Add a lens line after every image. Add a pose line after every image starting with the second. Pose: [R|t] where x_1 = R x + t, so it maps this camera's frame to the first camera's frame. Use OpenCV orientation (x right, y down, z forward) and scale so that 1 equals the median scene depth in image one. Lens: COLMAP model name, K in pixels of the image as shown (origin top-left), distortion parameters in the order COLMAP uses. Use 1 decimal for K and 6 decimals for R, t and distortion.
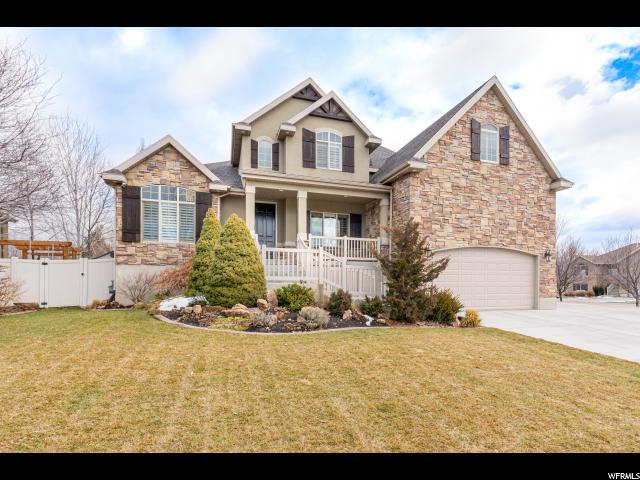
lens RADIAL K [[295.1, 0, 312.6], [0, 295.1, 237.9], [0, 0, 1]] dist [-0.002287, 0.000971]
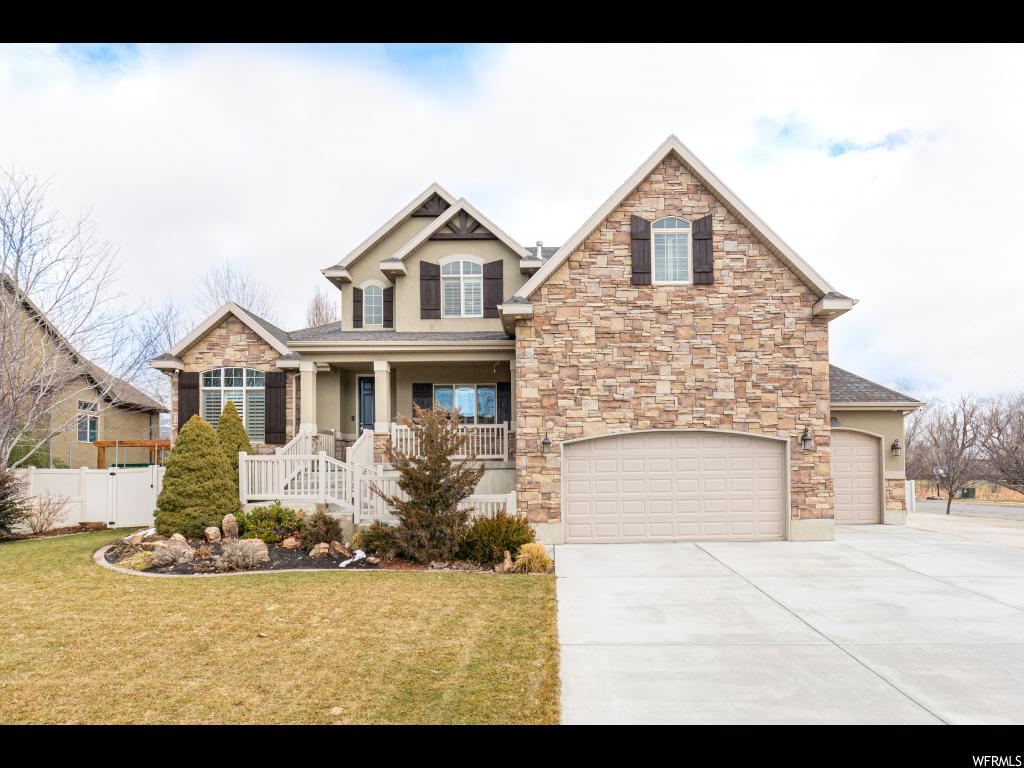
lens RADIAL K [[481.3, 0, 513.3], [0, 481.3, 394.8], [0, 0, 1]] dist [0.002102, 0.000161]
pose [[0.960782, -0.063666, -0.269897, 0.533580], [0.058575, 0.997921, -0.026884, -0.031352], [0.271047, 0.010020, 0.962514, 0.005716]]
